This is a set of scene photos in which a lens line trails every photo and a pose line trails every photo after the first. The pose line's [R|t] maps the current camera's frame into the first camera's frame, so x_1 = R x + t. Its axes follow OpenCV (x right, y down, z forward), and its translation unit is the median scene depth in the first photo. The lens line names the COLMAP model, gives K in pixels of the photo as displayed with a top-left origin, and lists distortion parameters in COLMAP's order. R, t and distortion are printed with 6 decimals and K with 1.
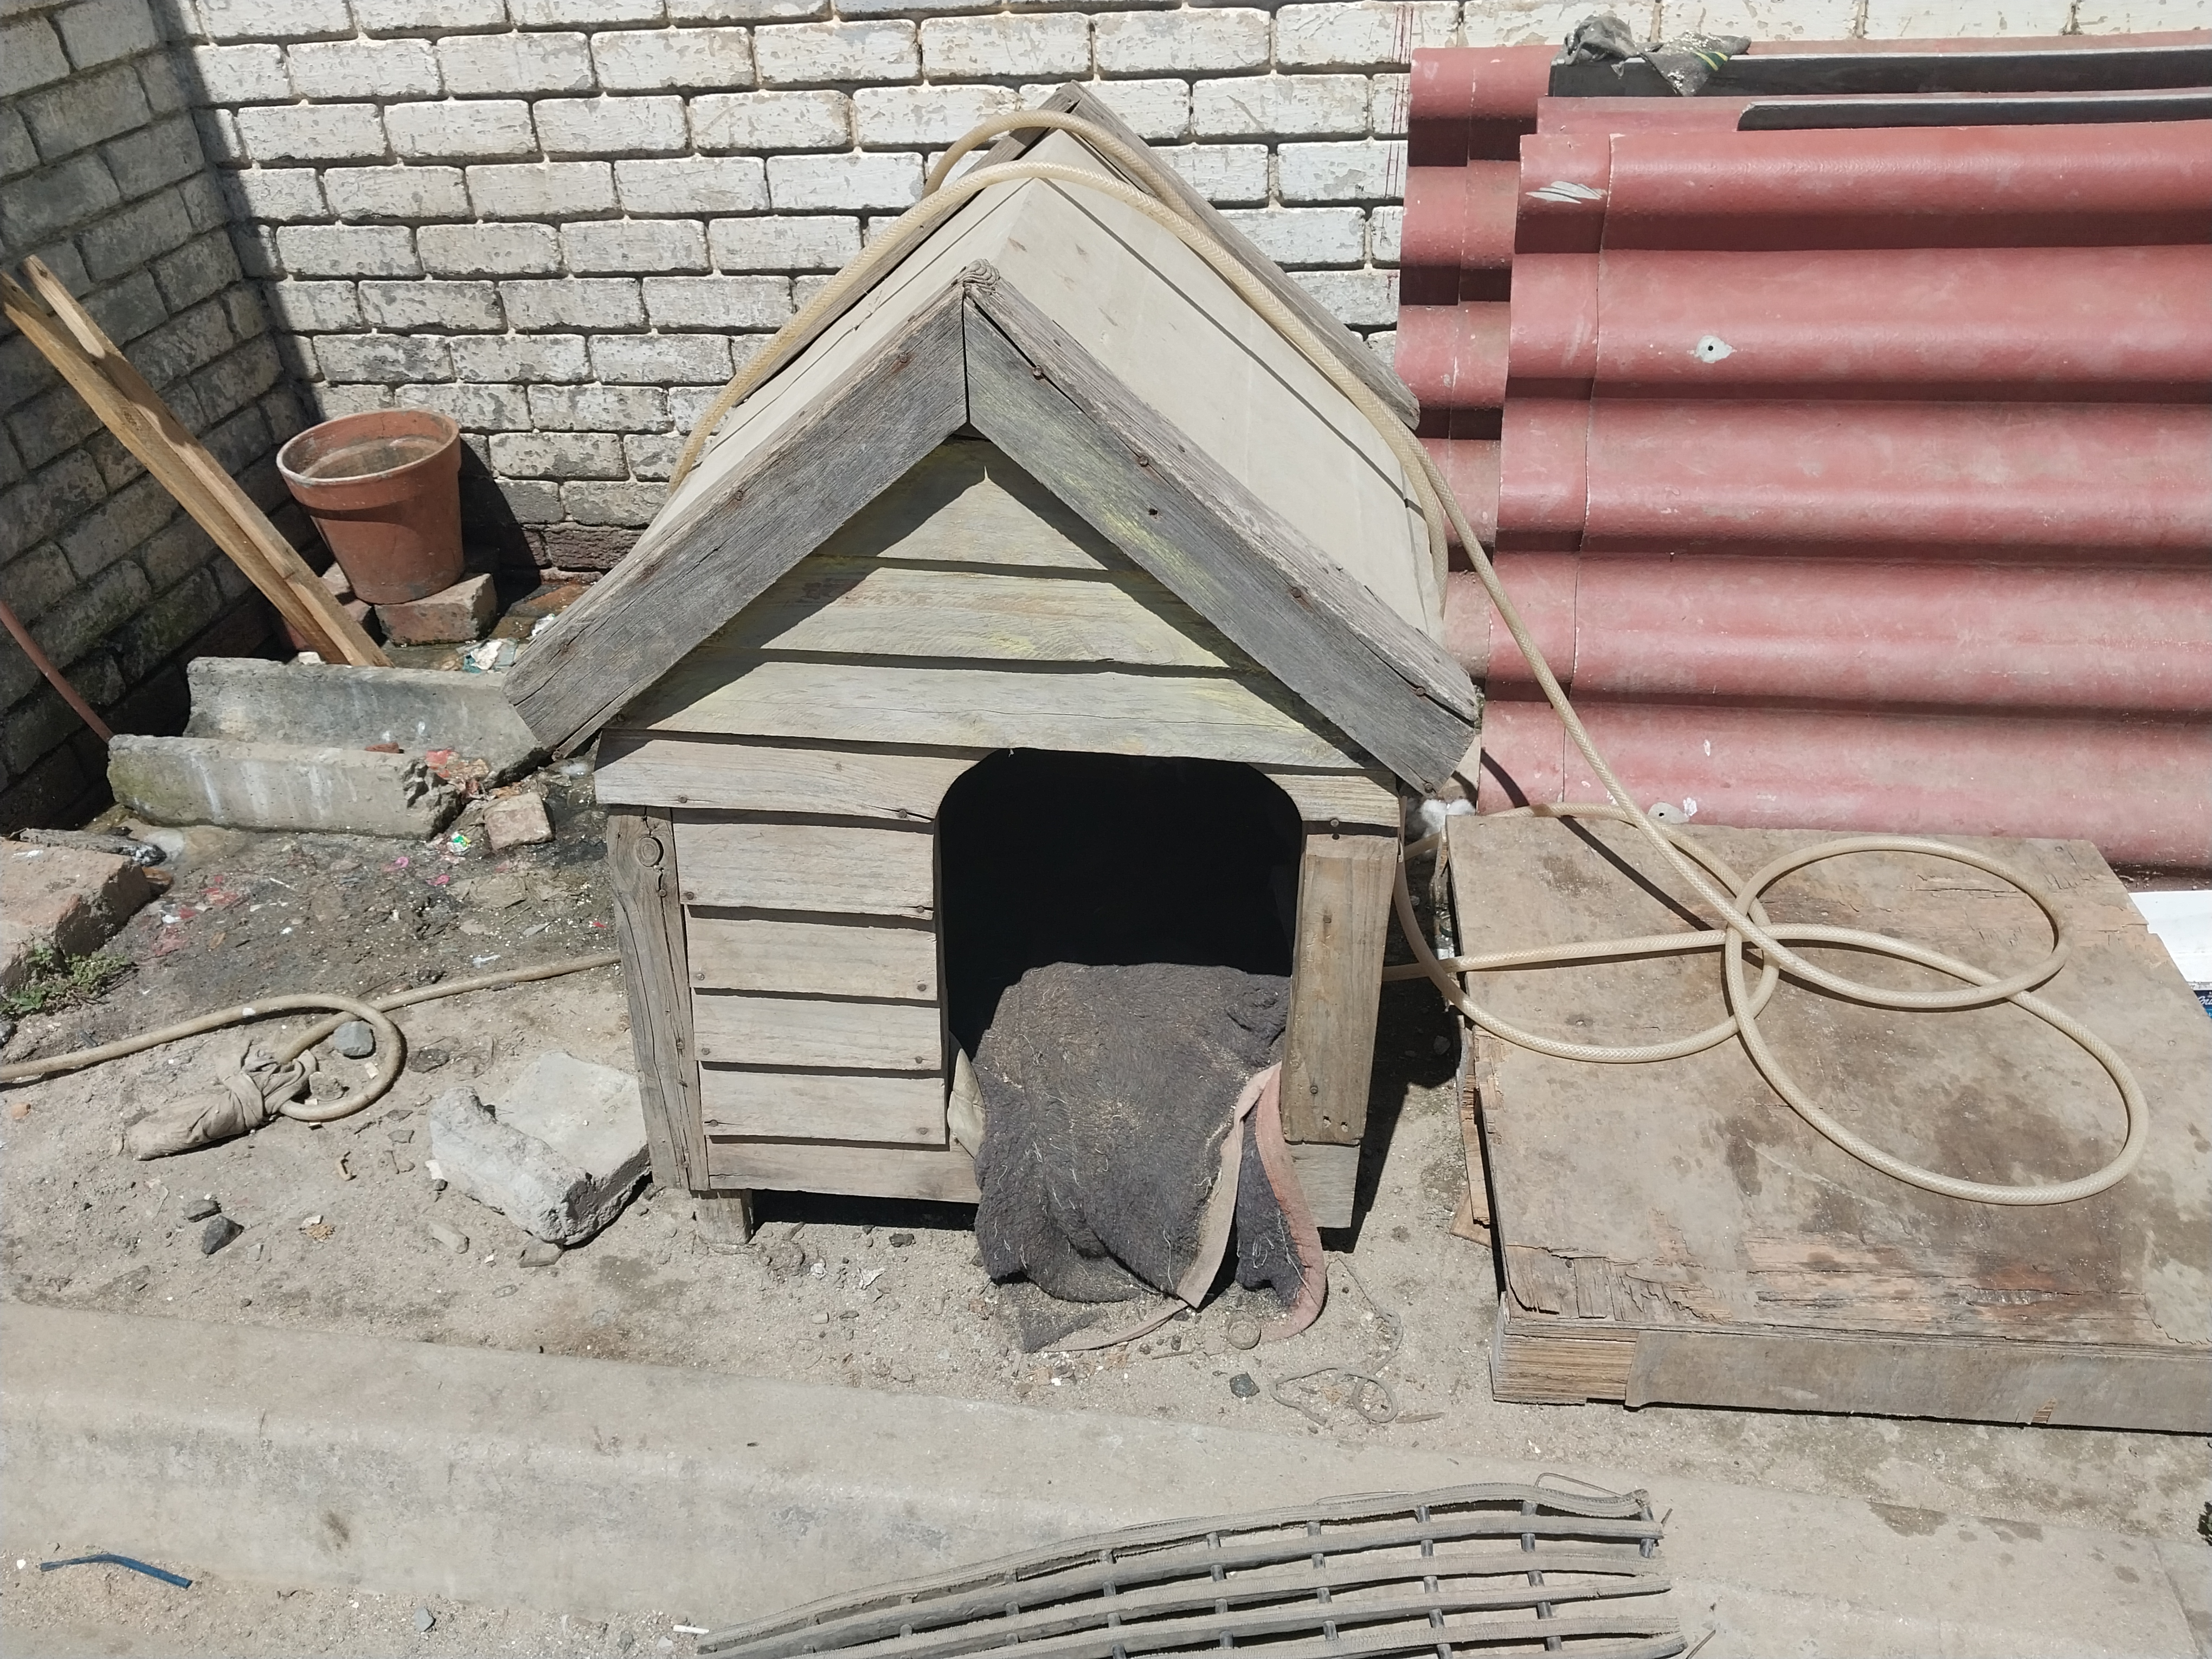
lens RADIAL K [[1679.4, 0, 1105.2], [0, 1679.4, 700.6], [0, 0, 1]] dist [-0.049418, 0.014702]
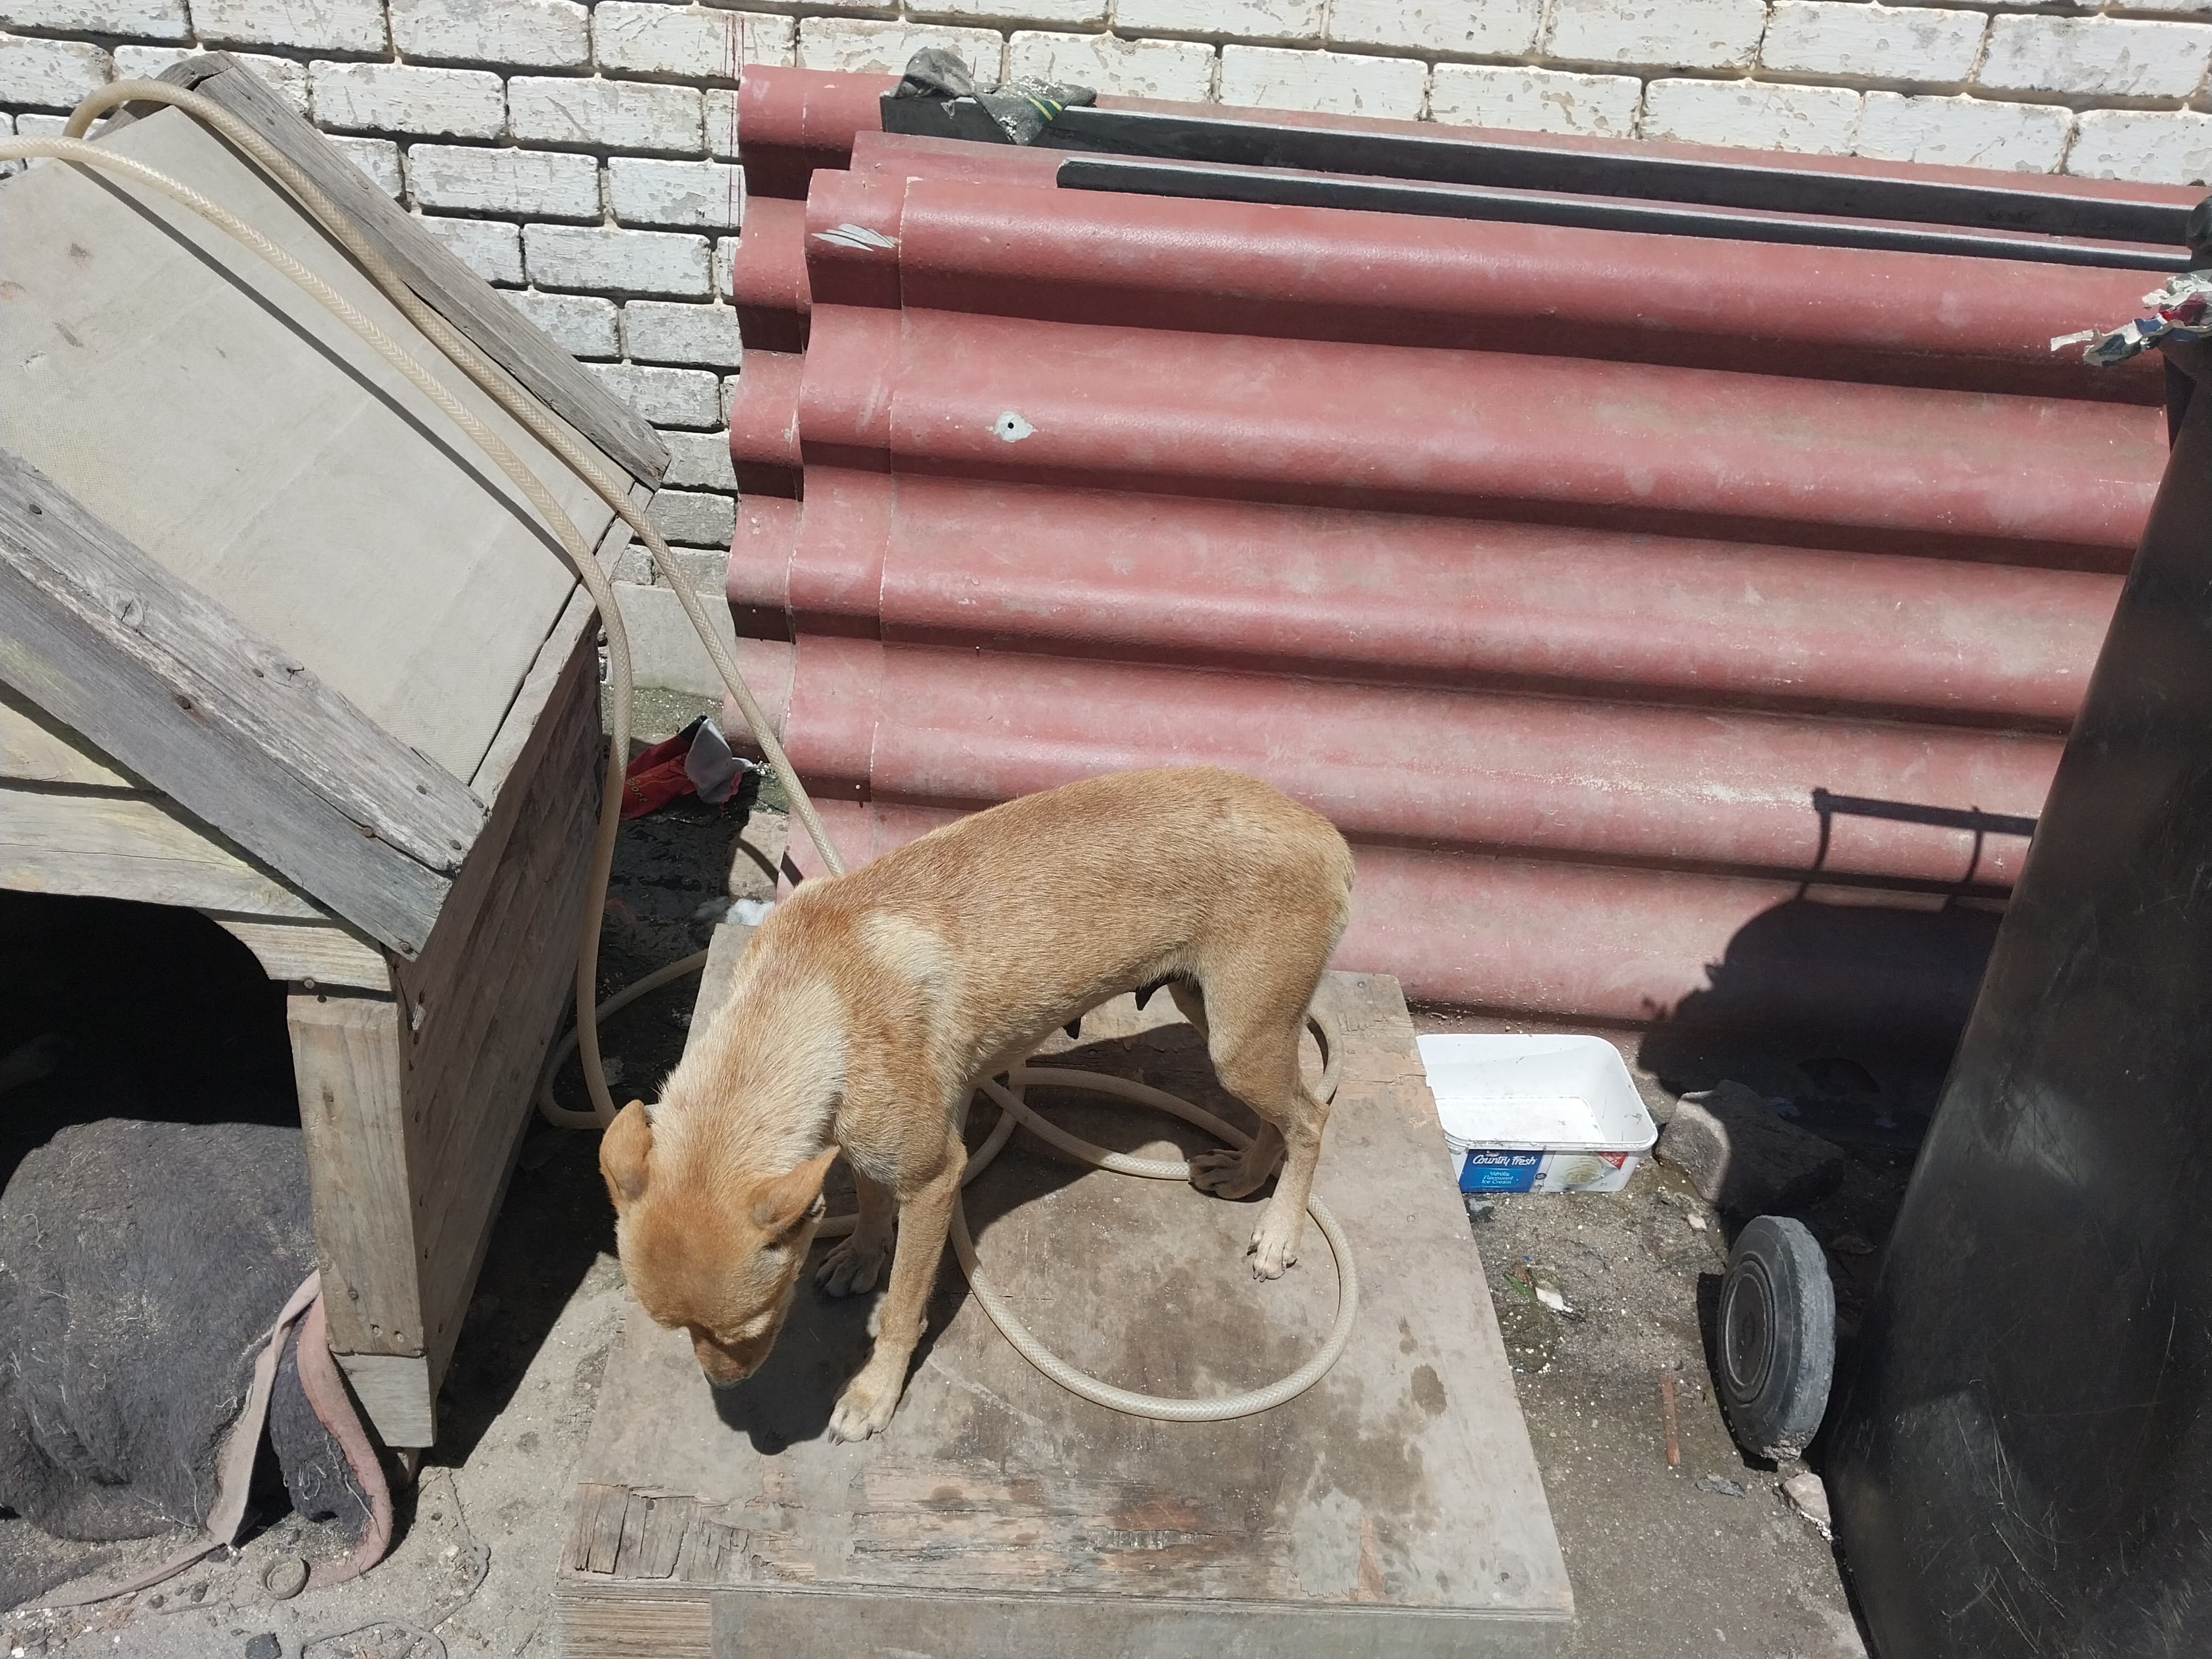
lens RADIAL K [[1669.9, 0, 1079.2], [0, 1669.9, 725.0], [0, 0, 1]] dist [-0.001565, -0.072241]
pose [[0.979478, 0.045525, 0.196343, 0.237595], [-0.043860, 0.998955, -0.012821, -0.039893], [-0.196722, 0.003946, 0.980451, 0.107572]]
